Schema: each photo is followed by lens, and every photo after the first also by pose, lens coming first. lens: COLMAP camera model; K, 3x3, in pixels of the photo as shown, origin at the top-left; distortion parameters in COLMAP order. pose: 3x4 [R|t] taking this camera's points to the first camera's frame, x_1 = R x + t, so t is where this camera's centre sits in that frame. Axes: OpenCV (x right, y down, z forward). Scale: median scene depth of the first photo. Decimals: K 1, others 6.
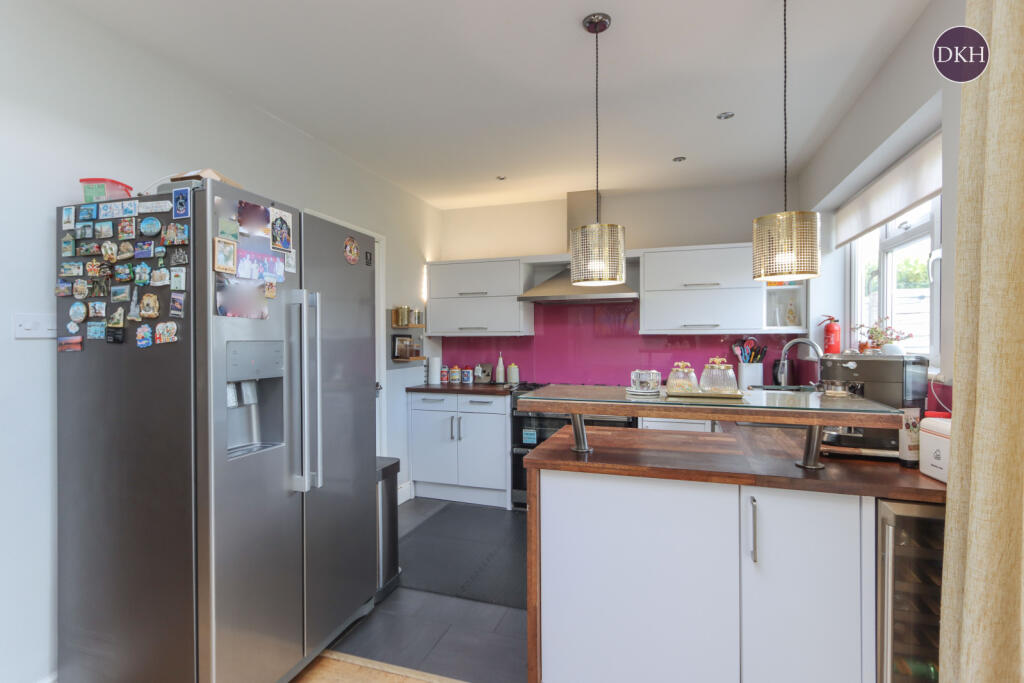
lens RADIAL K [[501.4, 0, 509.7], [0, 501.4, 338.4], [0, 0, 1]] dist [-0.001983, -0.000341]
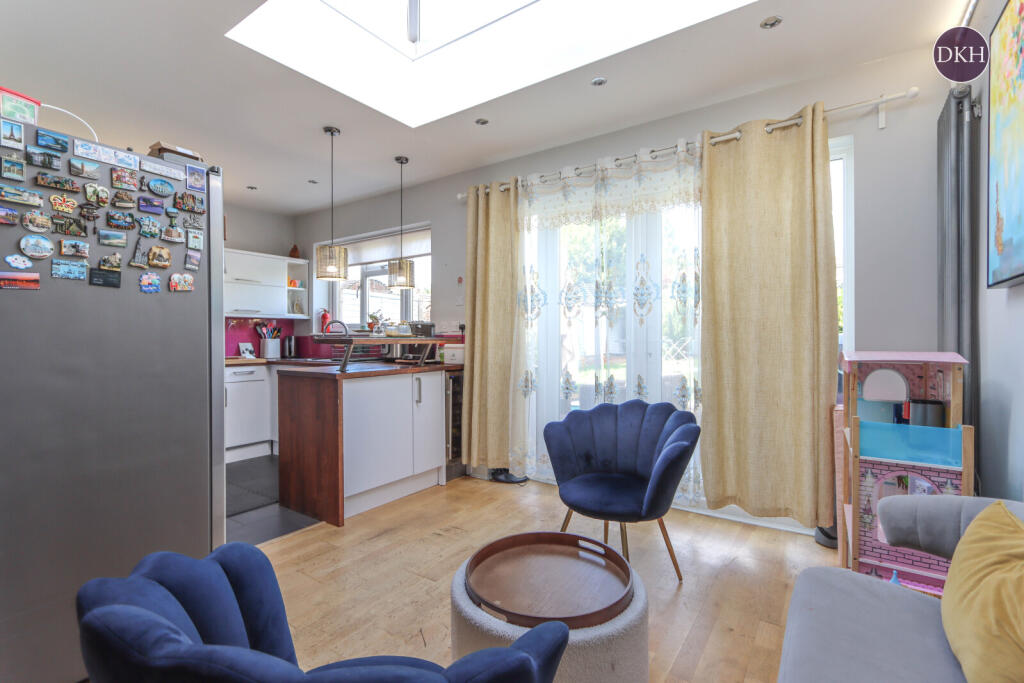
lens RADIAL K [[473.3, 0, 499.3], [0, 473.3, 339.3], [0, 0, 1]] dist [-0.000694, 0.000882]
pose [[0.288087, -0.002046, 0.957602, -1.451334], [0.003221, 0.999994, 0.001167, 0.117900], [-0.957599, 0.002749, 0.288092, -0.042992]]
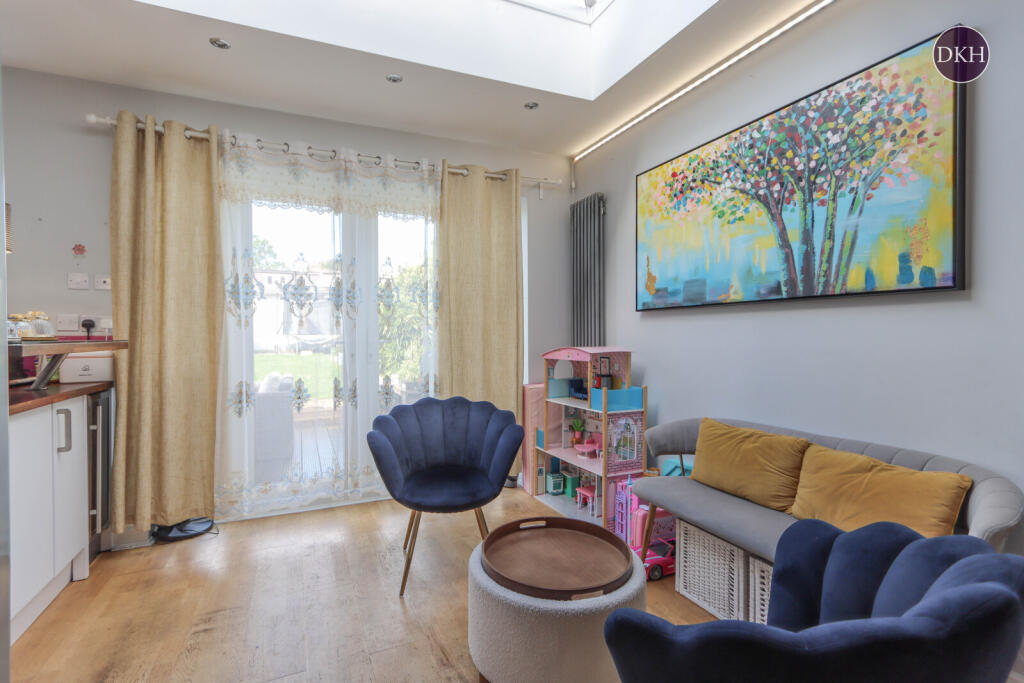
lens RADIAL K [[473.3, 0, 499.3], [0, 473.3, 339.3], [0, 0, 1]] dist [-0.000694, 0.000882]
pose [[-0.665293, -0.000637, 0.746582, -1.229613], [0.007223, 0.999947, 0.007290, 0.106998], [-0.746548, 0.010243, -0.665253, 0.866586]]
